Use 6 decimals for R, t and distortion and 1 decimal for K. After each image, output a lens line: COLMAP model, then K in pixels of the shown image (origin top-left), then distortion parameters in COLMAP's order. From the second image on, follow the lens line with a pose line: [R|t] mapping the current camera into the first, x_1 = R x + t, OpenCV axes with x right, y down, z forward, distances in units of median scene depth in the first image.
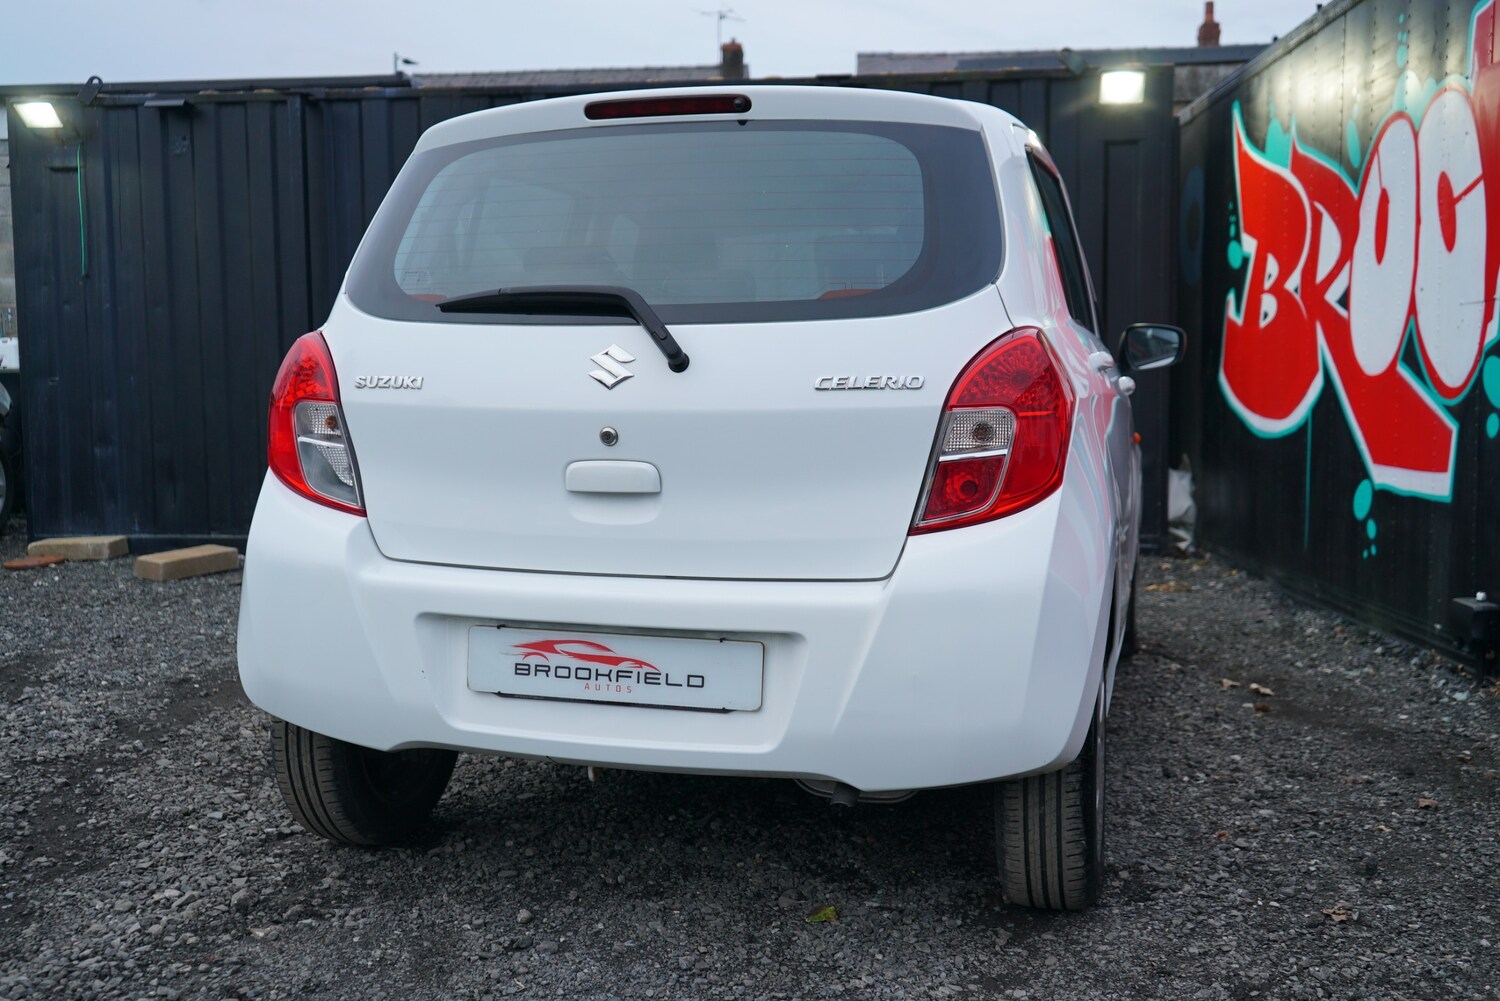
lens RADIAL K [[1443.0, 0, 752.4], [0, 1443.0, 499.4], [0, 0, 1]] dist [0.003180, 0.000000]
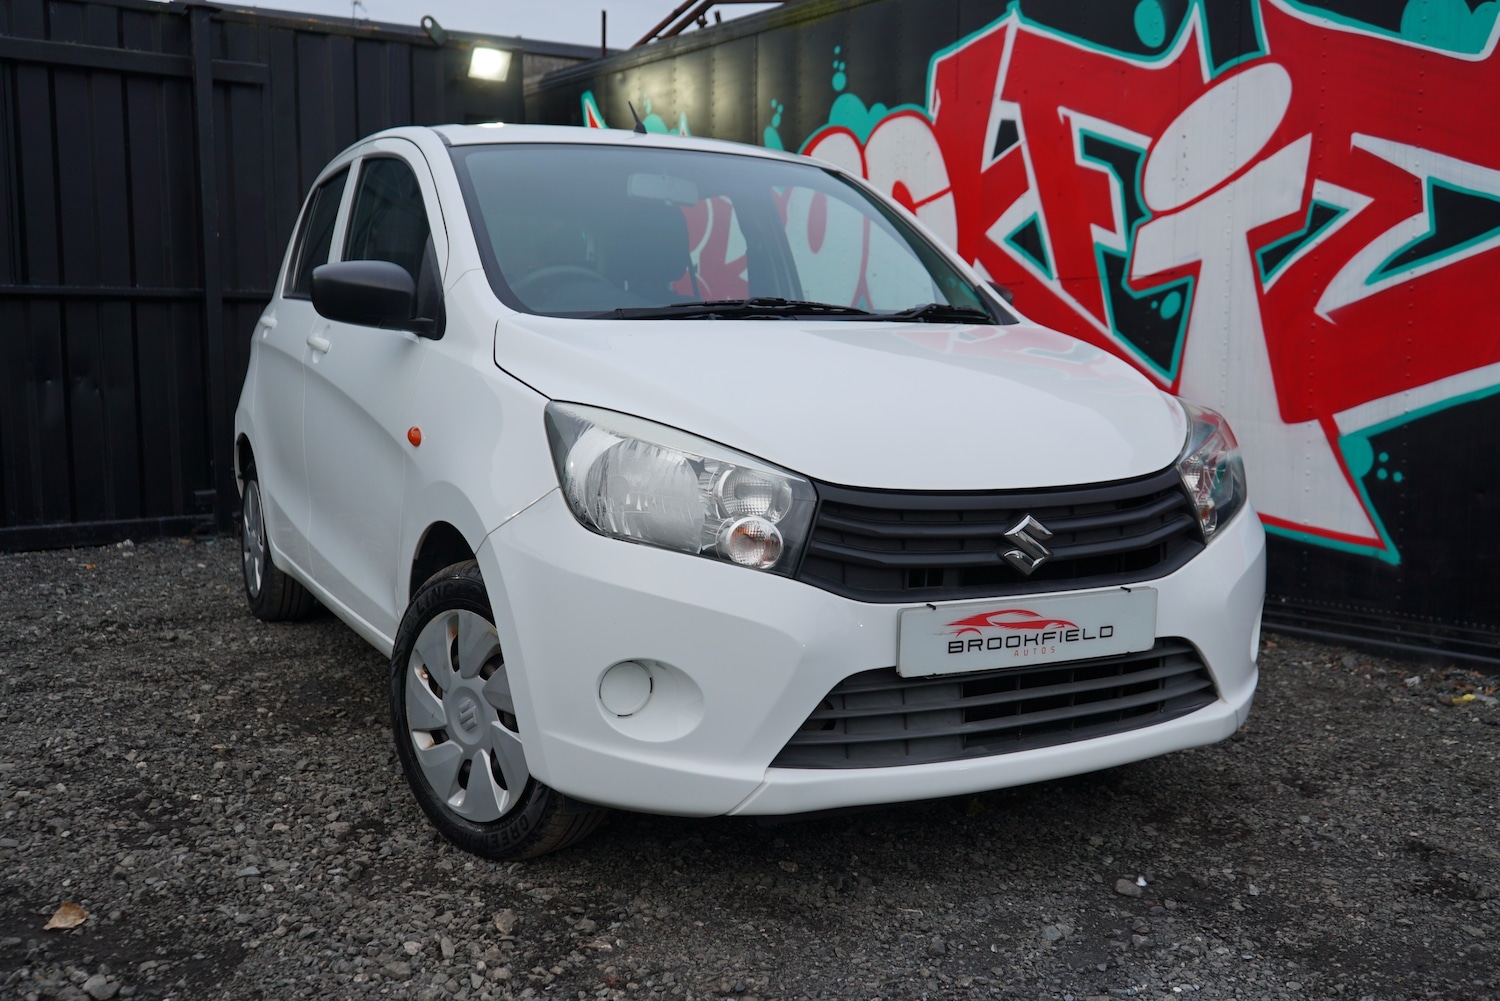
lens RADIAL K [[1443.0, 0, 749.5], [0, 1443.0, 503.0], [0, 0, 1]] dist [0.003180, 0.000000]
pose [[0.755497, -0.062130, 0.652199, -0.717842], [0.047570, 0.998068, 0.039973, -0.006627], [-0.653423, 0.000826, 0.756993, 0.218774]]
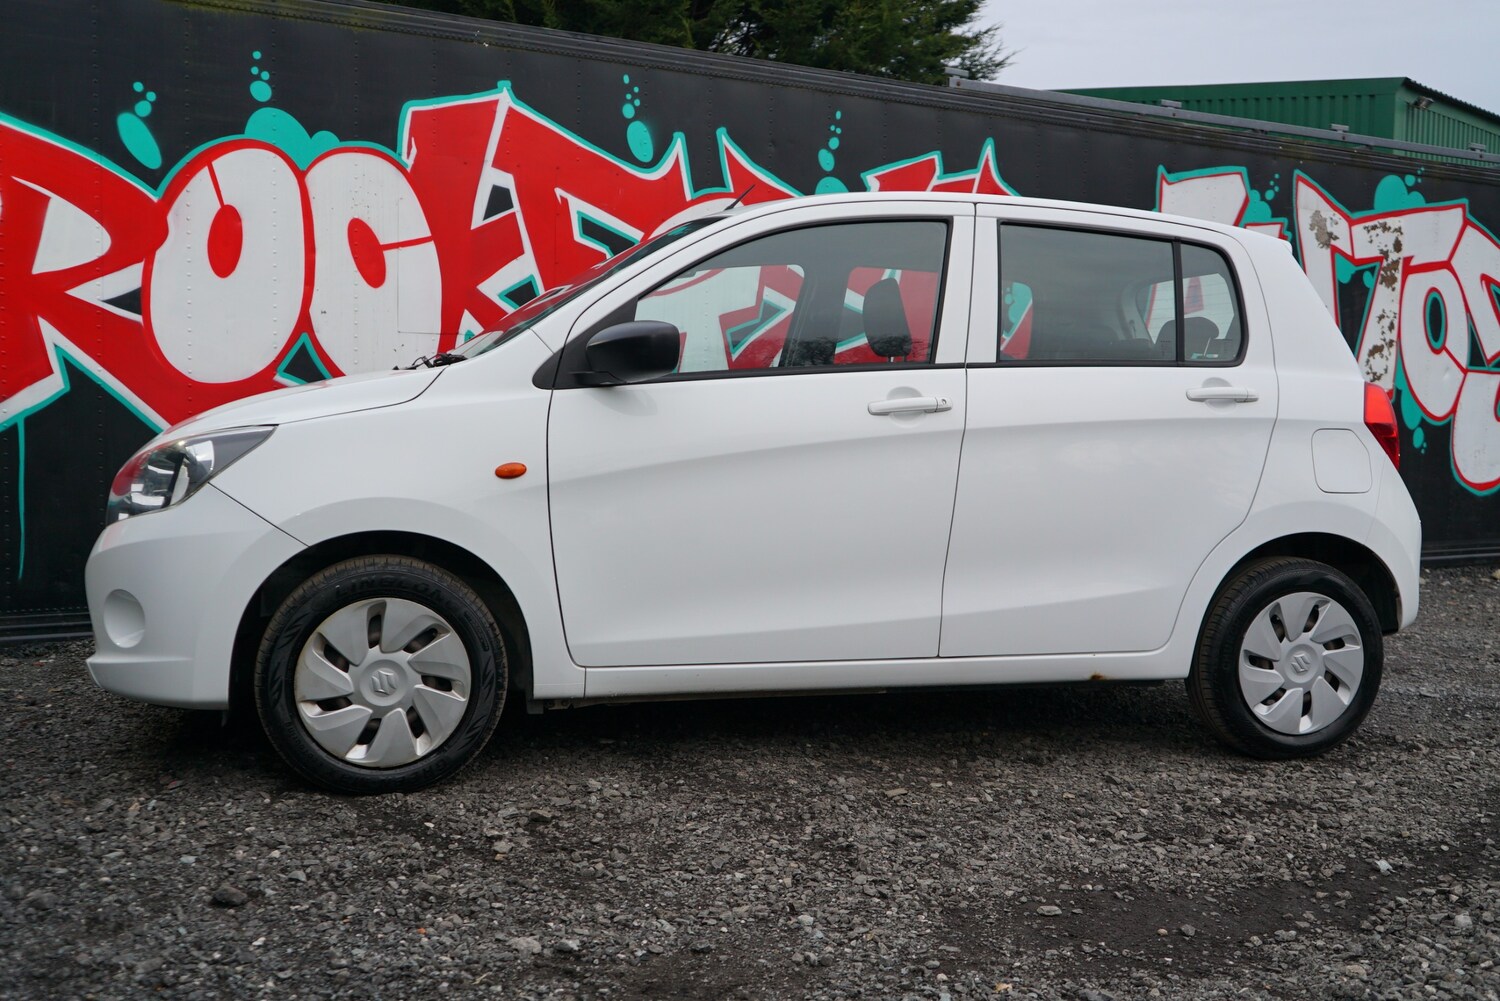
lens RADIAL K [[1443.0, 0, 747.3], [0, 1443.0, 505.3], [0, 0, 1]] dist [0.003180, 0.000000]
pose [[-0.513052, -0.074012, 0.855161, -1.168746], [0.047710, 0.992277, 0.114503, -0.176644], [-0.857030, 0.099545, -0.505559, 2.148323]]
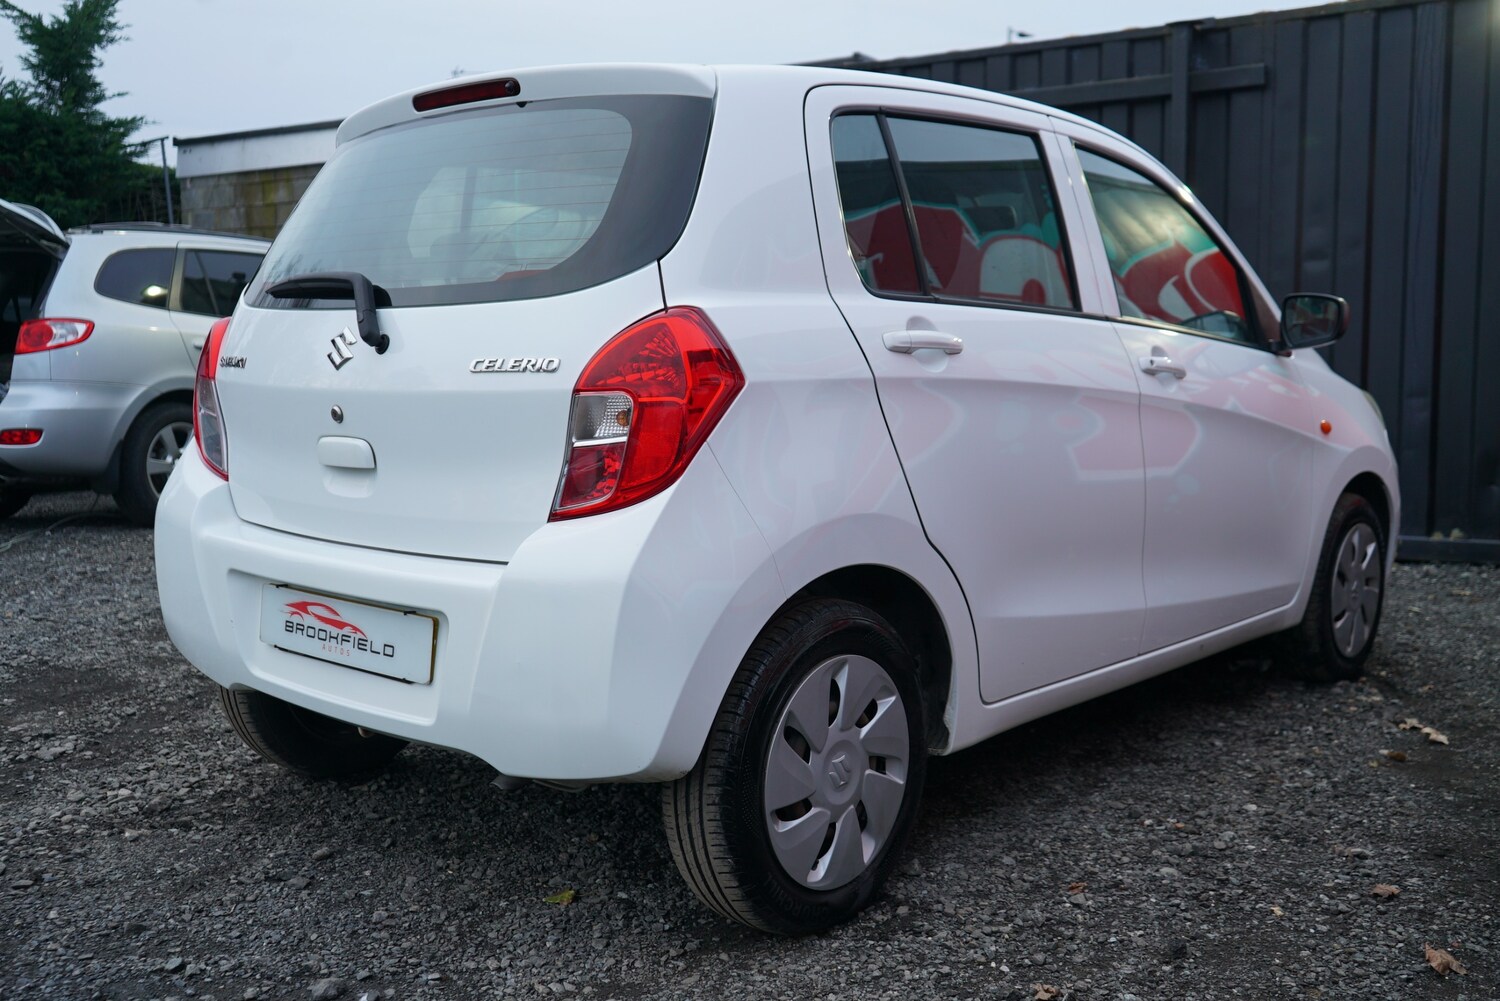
lens RADIAL K [[1443.0, 0, 755.0], [0, 1443.0, 499.6], [0, 0, 1]] dist [0.003180, 0.000000]
pose [[0.905091, 0.044177, -0.422917, 0.511033], [-0.035884, 0.998976, 0.027555, -0.017260], [0.423701, -0.009763, 0.905749, 0.134992]]
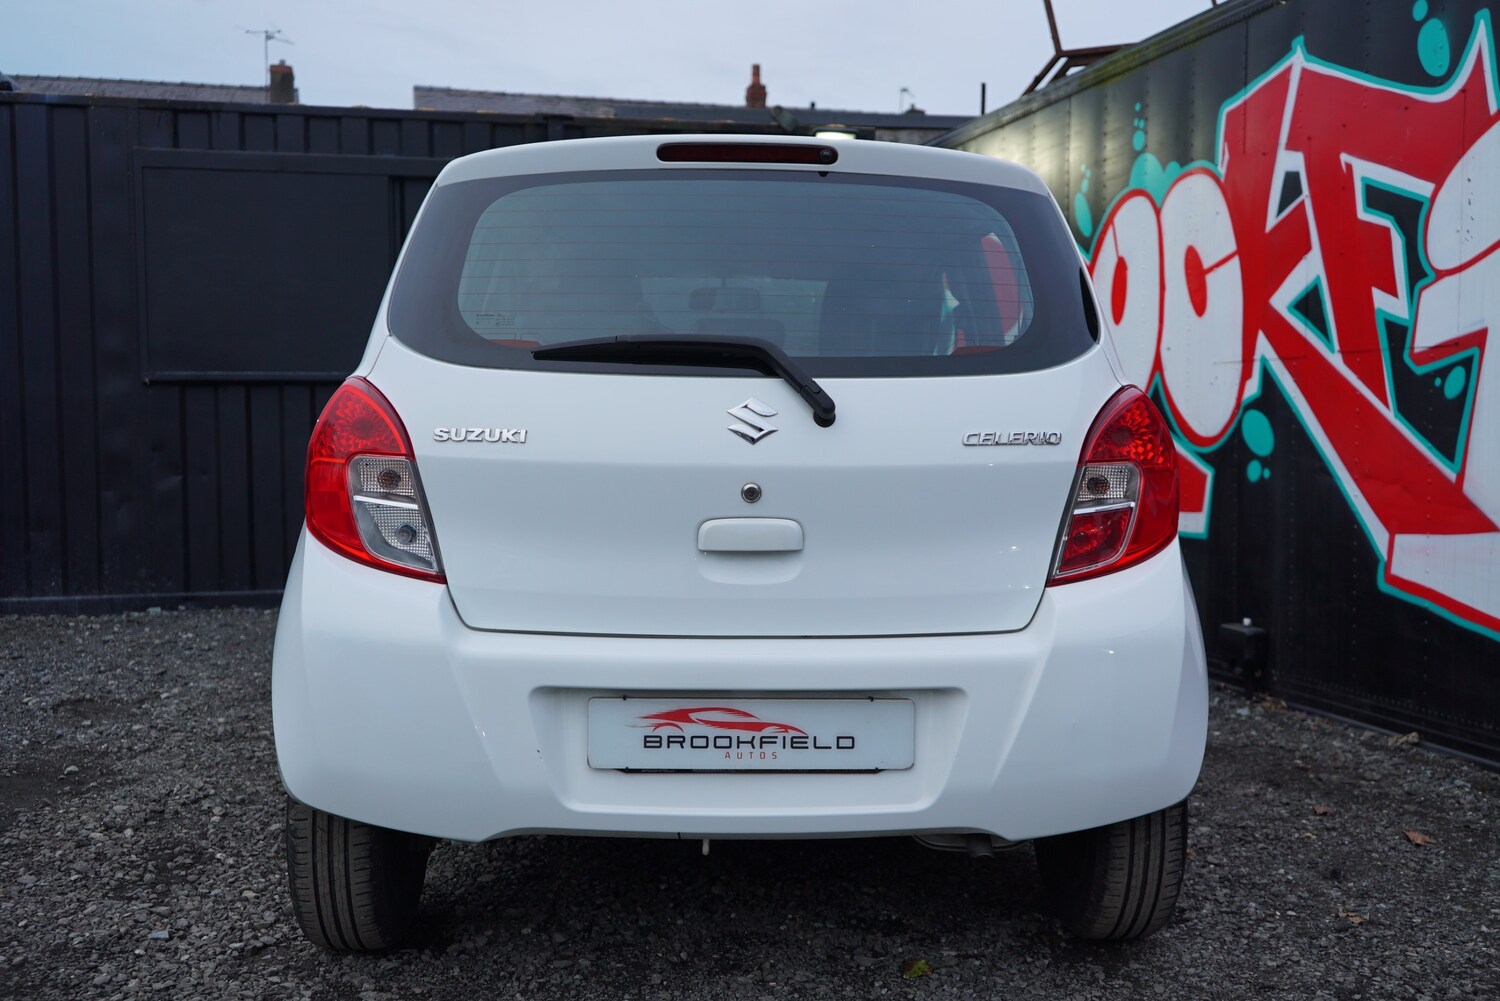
lens RADIAL K [[1443.0, 0, 750.3], [0, 1443.0, 505.1], [0, 0, 1]] dist [0.003180, 0.000000]
pose [[0.948553, -0.012021, 0.316390, -0.326862], [0.019341, 0.999613, -0.020004, -0.013357], [-0.316027, 0.025094, 0.948418, 0.072381]]
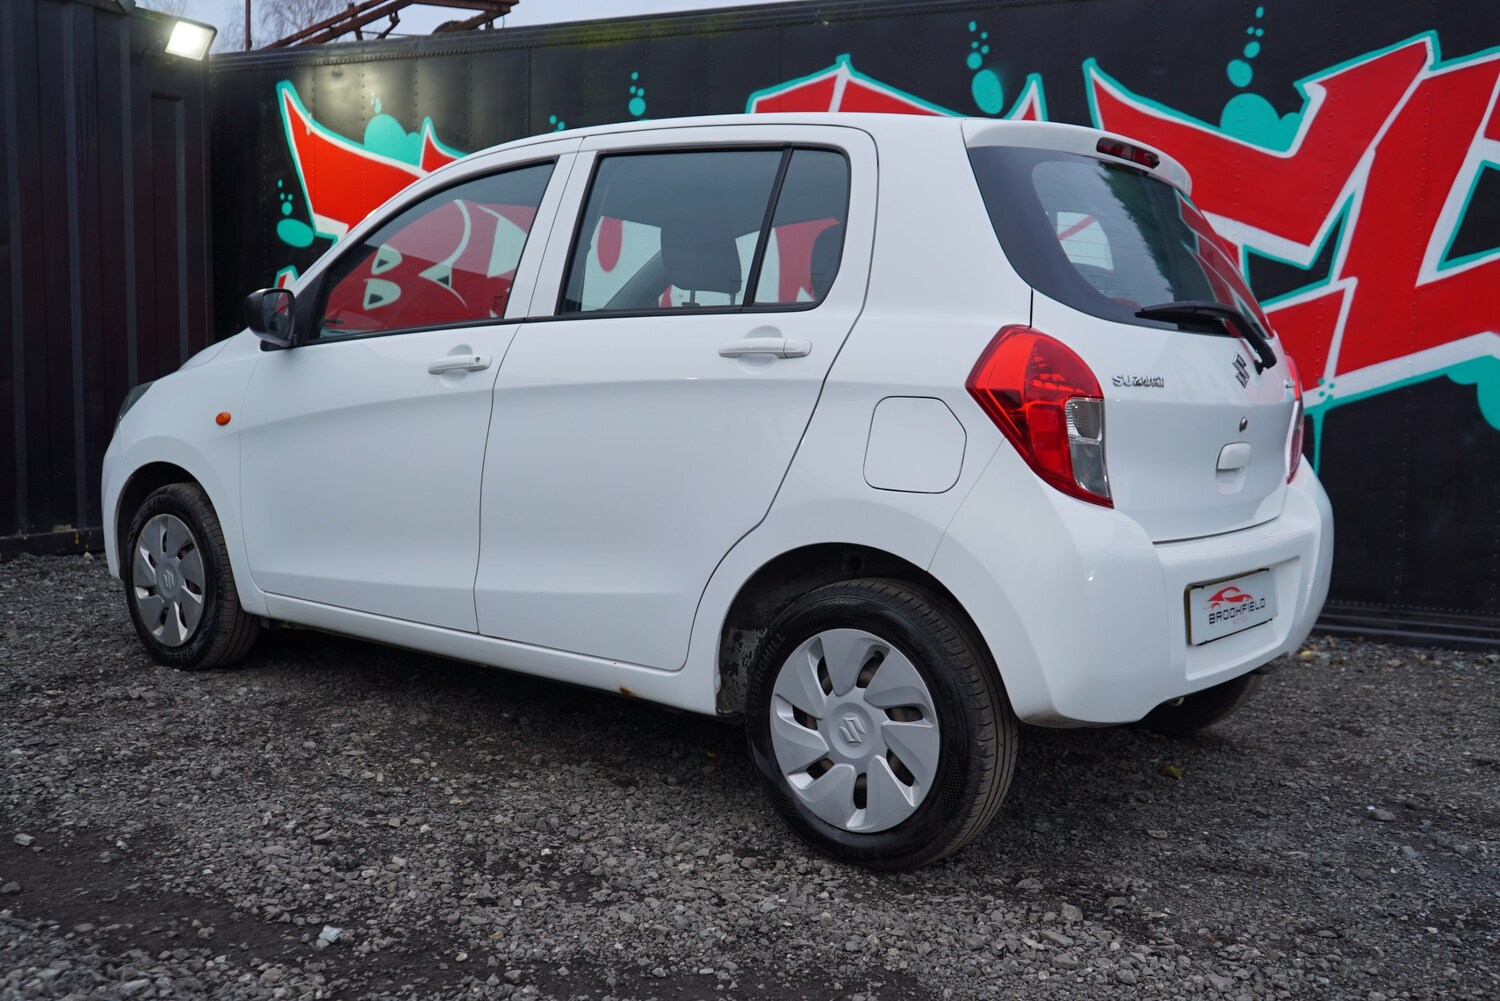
lens RADIAL K [[1443.0, 0, 748.9], [0, 1443.0, 503.5], [0, 0, 1]] dist [0.003180, 0.000000]
pose [[0.384060, -0.078307, 0.919981, -1.175579], [0.051539, 0.996662, 0.063318, -0.062955], [-0.921868, 0.023097, 0.386814, 0.736472]]
